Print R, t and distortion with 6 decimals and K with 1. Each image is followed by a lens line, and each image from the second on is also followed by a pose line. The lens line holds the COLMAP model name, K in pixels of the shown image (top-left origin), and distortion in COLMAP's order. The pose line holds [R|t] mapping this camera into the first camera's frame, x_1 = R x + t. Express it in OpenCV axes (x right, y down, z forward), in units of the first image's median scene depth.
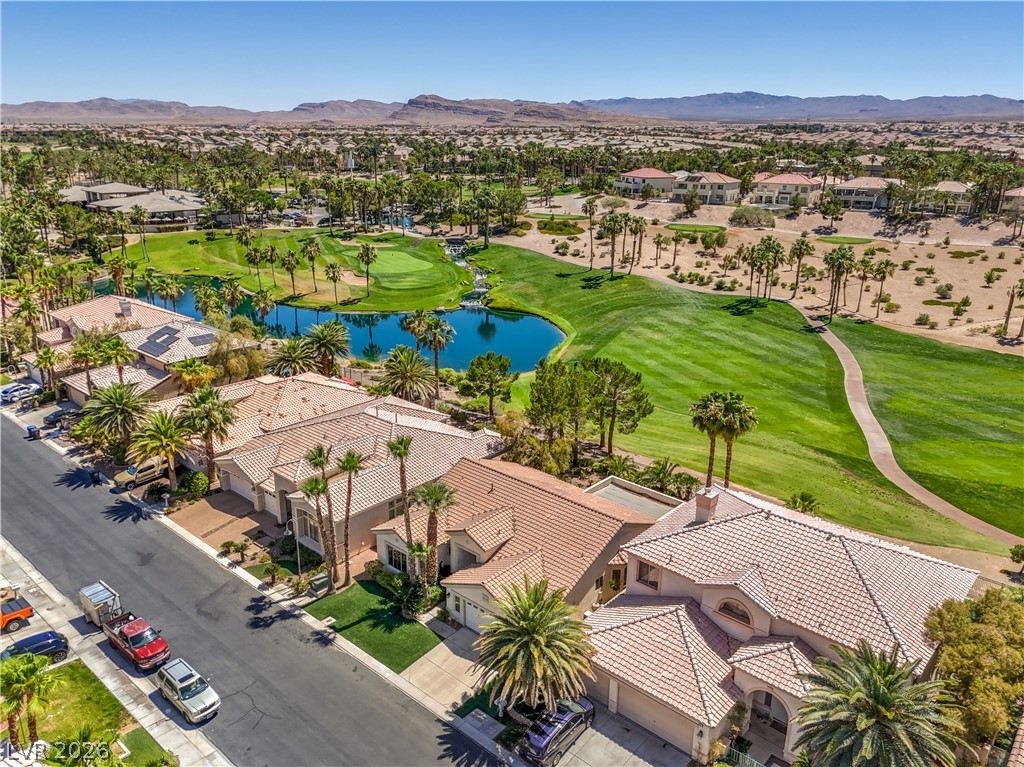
lens RADIAL K [[757.6, 0, 514.0], [0, 757.6, 385.1], [0, 0, 1]] dist [0.049506, -0.032307]
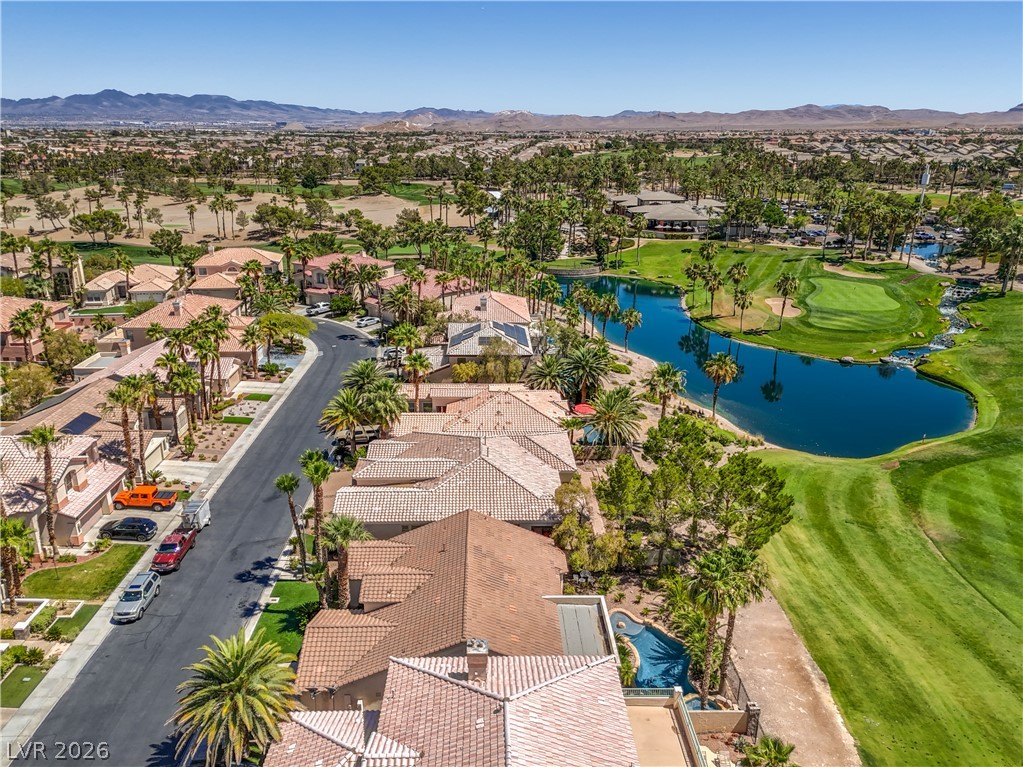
lens RADIAL K [[756.9, 0, 508.5], [0, 756.9, 380.8], [0, 0, 1]] dist [0.049506, -0.032307]
pose [[0.683936, 0.226156, -0.693603, 0.237257], [-0.233139, 0.968638, 0.085944, -0.061977], [0.691287, 0.102926, 0.715212, 0.133222]]
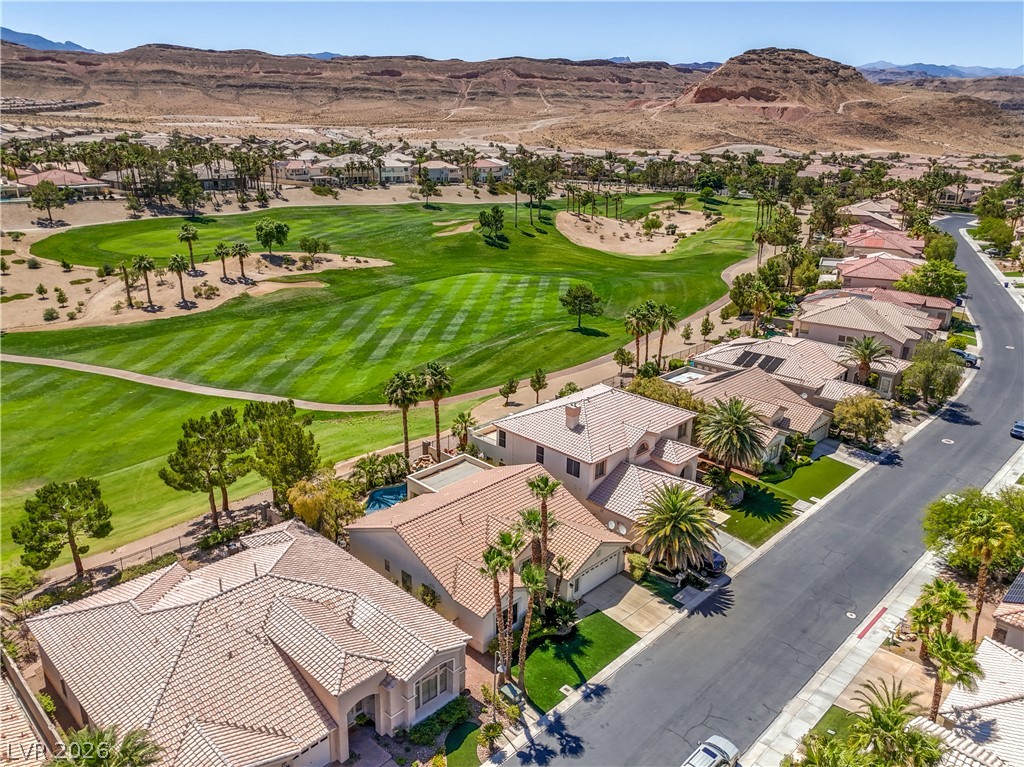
lens RADIAL K [[757.6, 0, 510.2], [0, 757.6, 384.7], [0, 0, 1]] dist [0.049506, -0.032307]
pose [[0.054443, -0.341606, 0.938265, -0.337755], [0.297552, 0.902518, 0.311326, -0.117579], [-0.953152, 0.262234, 0.150781, 0.276229]]
